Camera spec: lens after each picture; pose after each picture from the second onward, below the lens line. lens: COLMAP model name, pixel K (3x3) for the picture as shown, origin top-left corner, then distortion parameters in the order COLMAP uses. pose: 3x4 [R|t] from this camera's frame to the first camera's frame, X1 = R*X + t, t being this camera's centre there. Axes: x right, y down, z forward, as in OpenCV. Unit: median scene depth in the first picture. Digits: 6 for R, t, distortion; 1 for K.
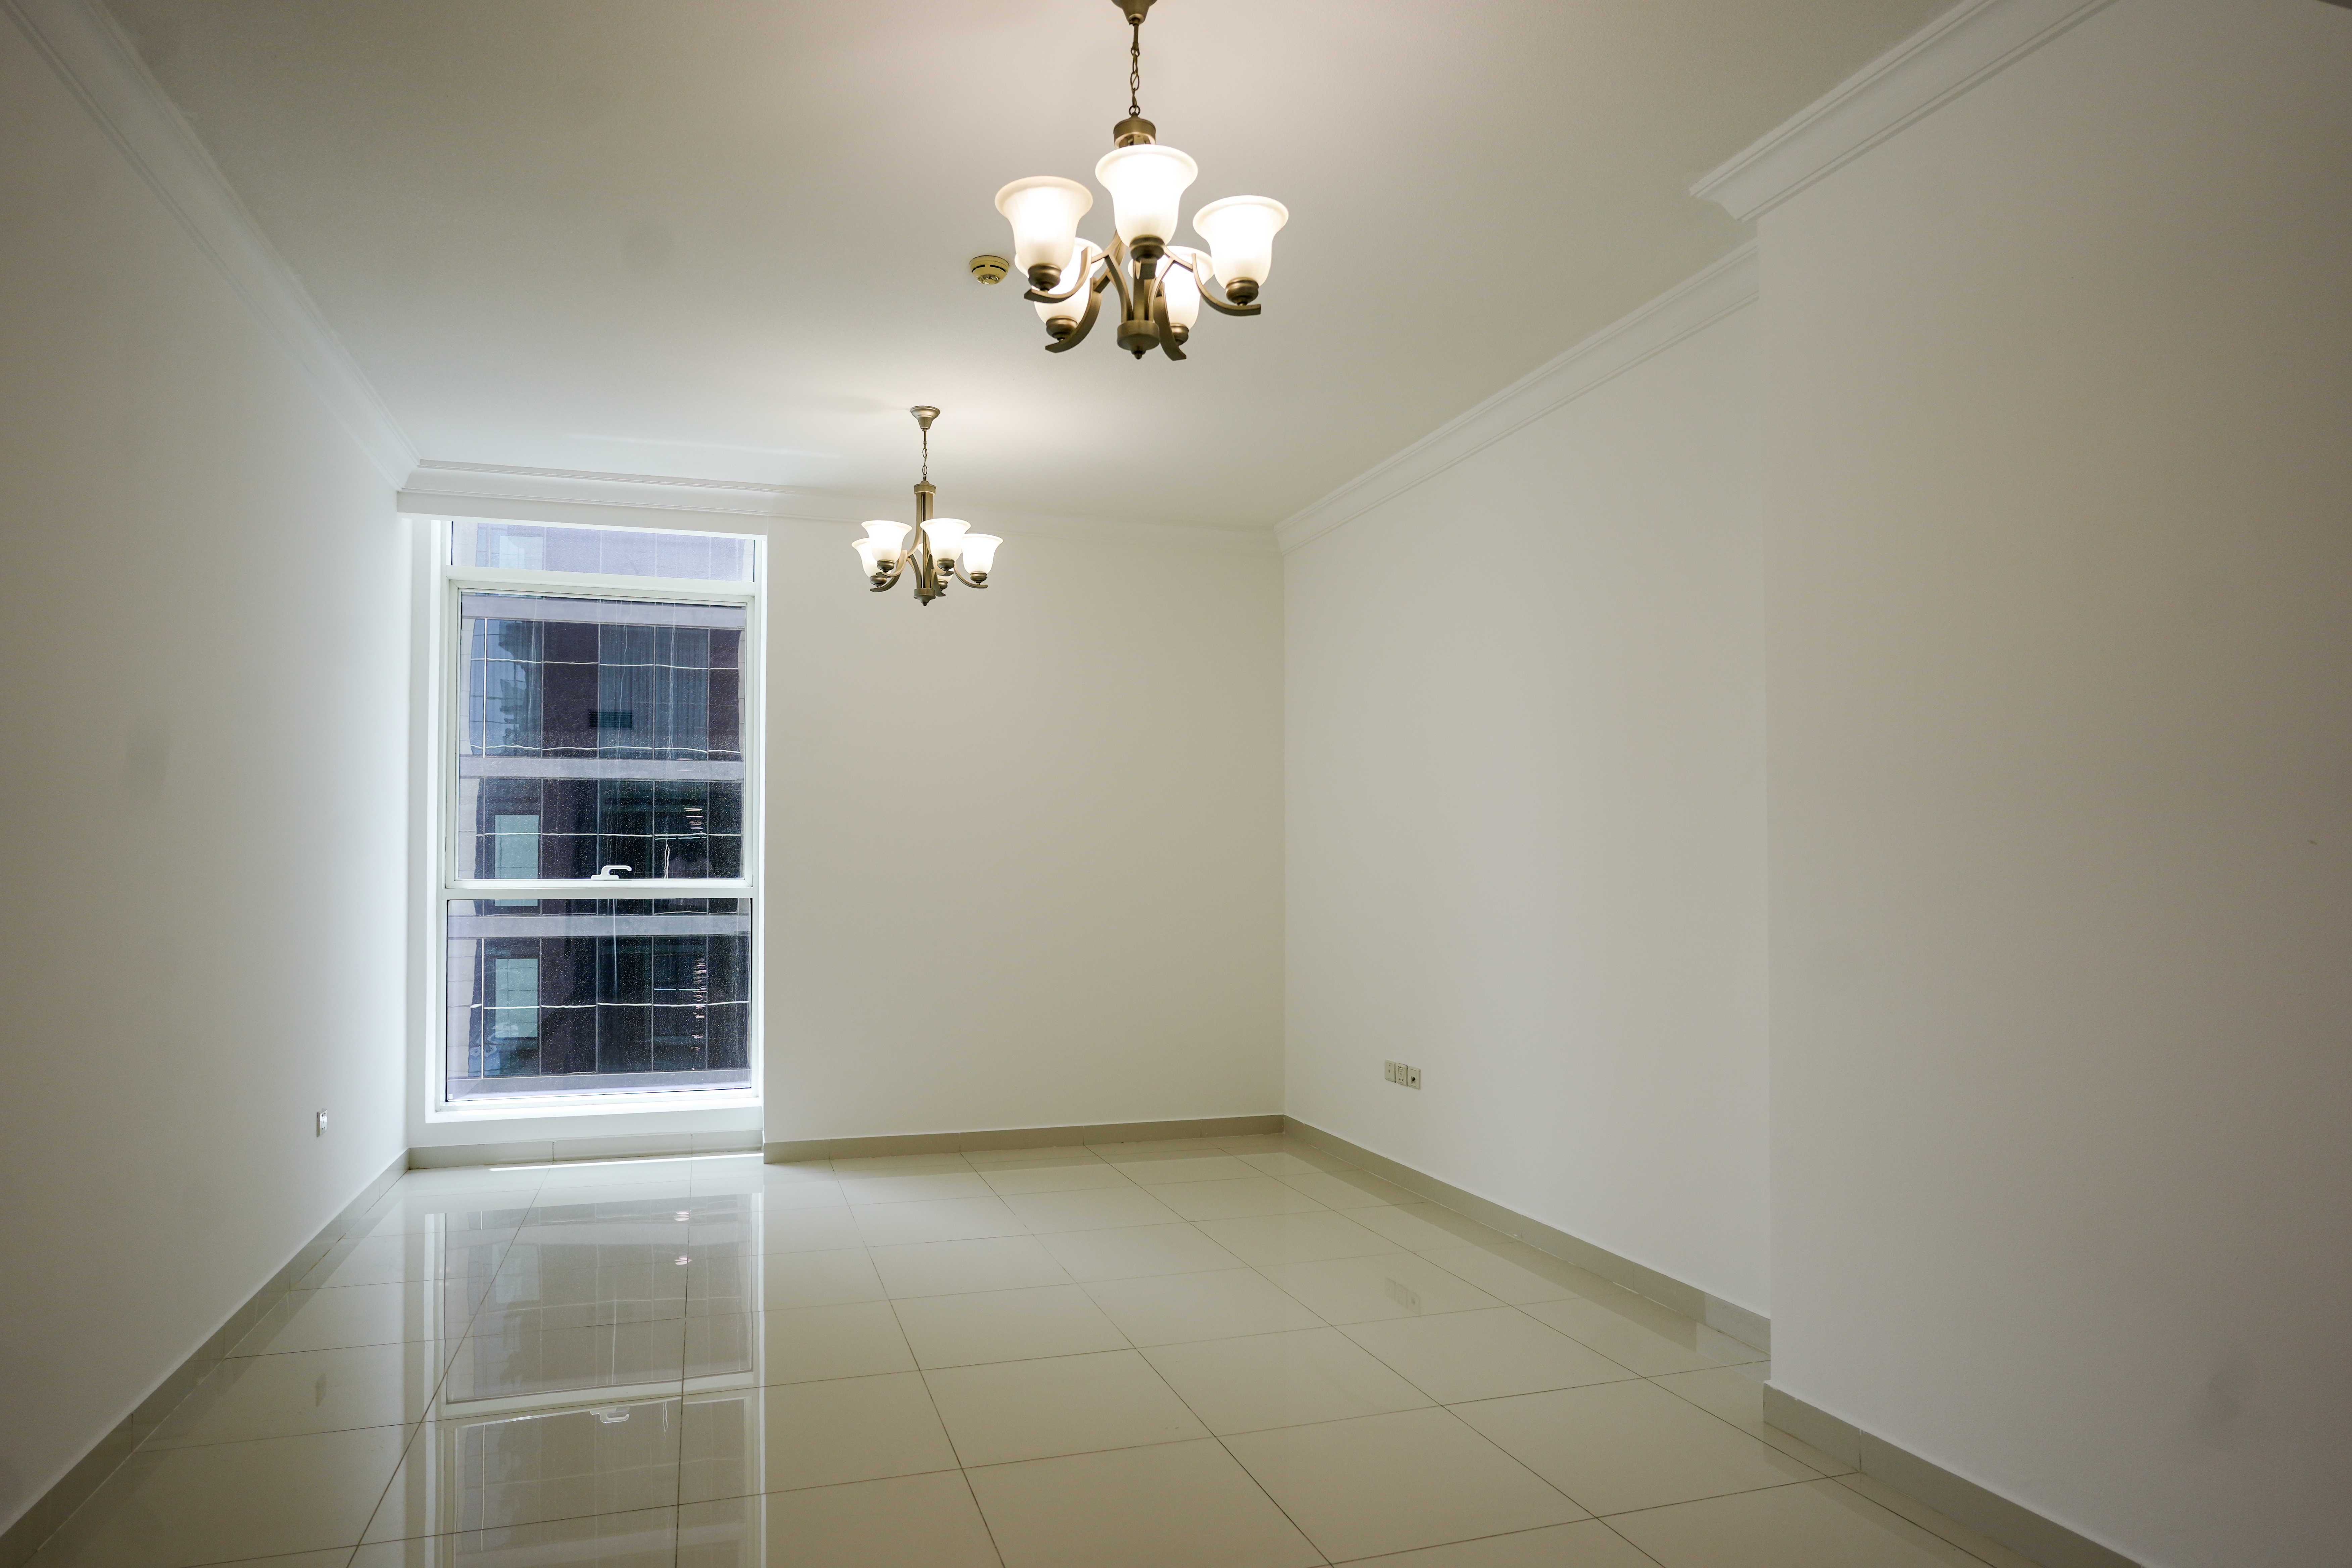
lens RADIAL K [[1359.8, 0, 1175.1], [0, 1359.8, 778.4], [0, 0, 1]] dist [-0.027910, 0.007296]
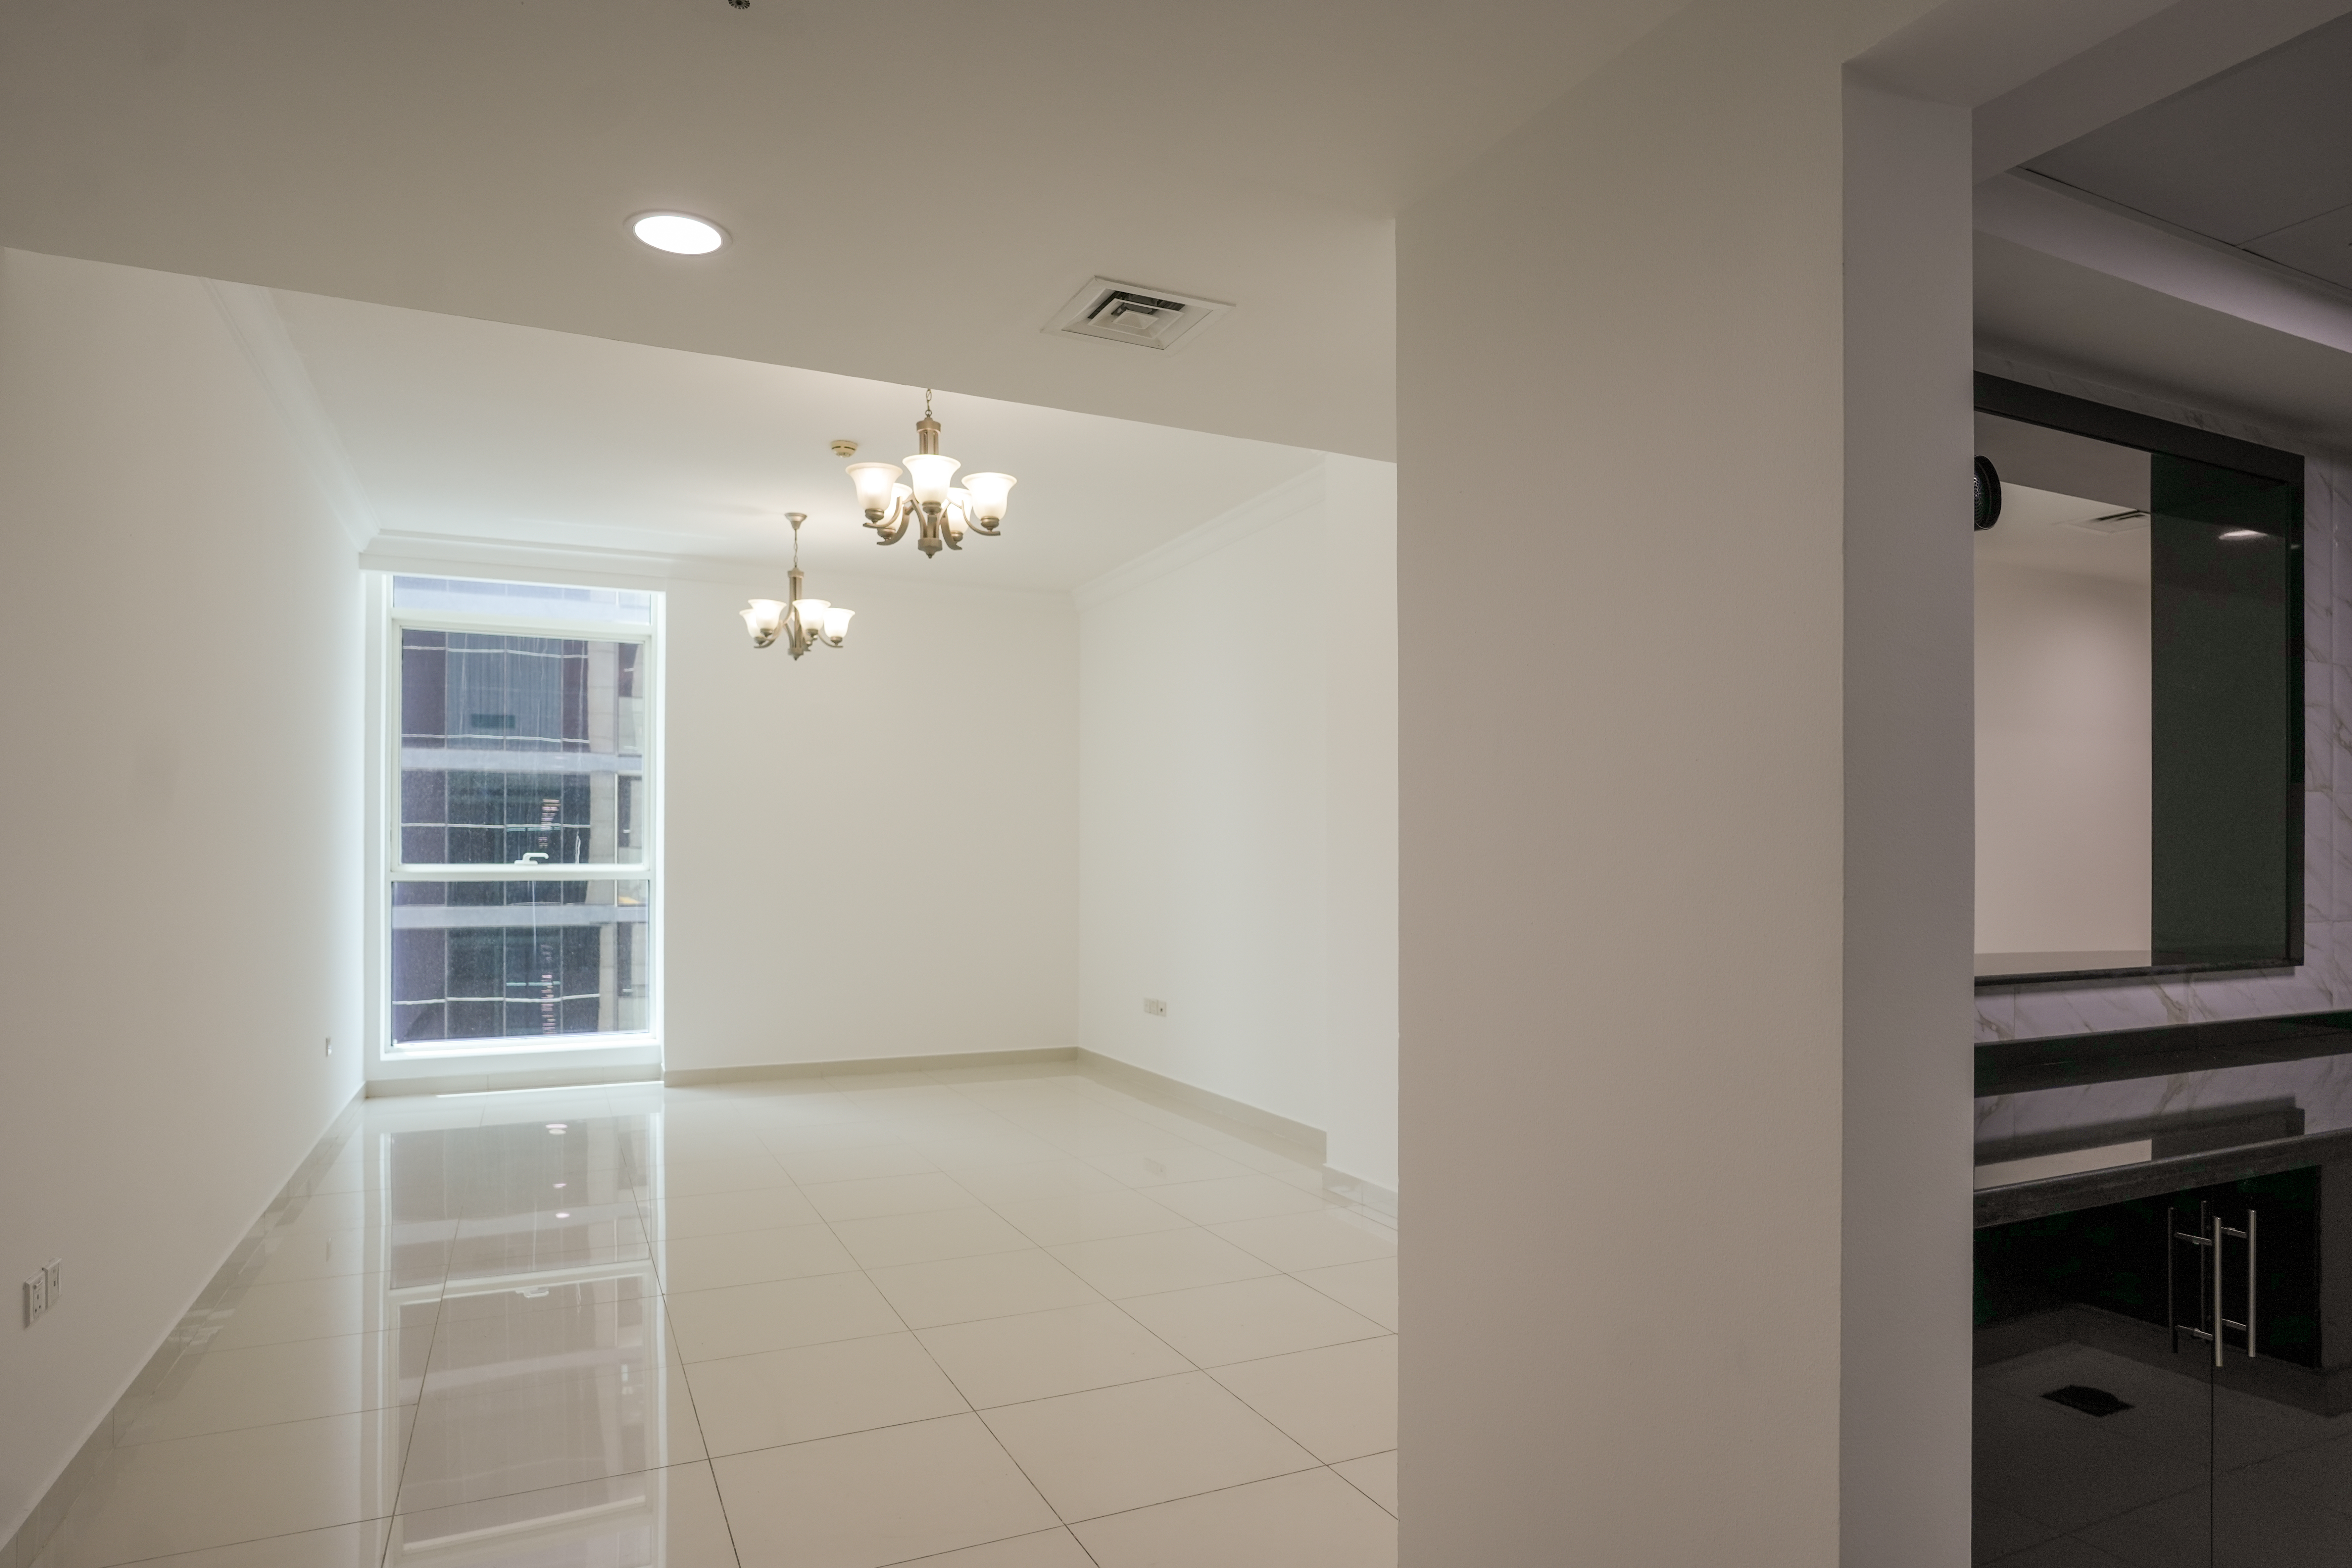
lens RADIAL K [[1308.8, 0, 1160.3], [0, 1308.8, 787.7], [0, 0, 1]] dist [-0.005689, 0.004702]
pose [[0.995090, 0.004223, 0.098887, 0.043192], [-0.005443, 0.999912, 0.012073, -0.016093], [-0.098827, -0.012552, 0.995025, -0.296307]]
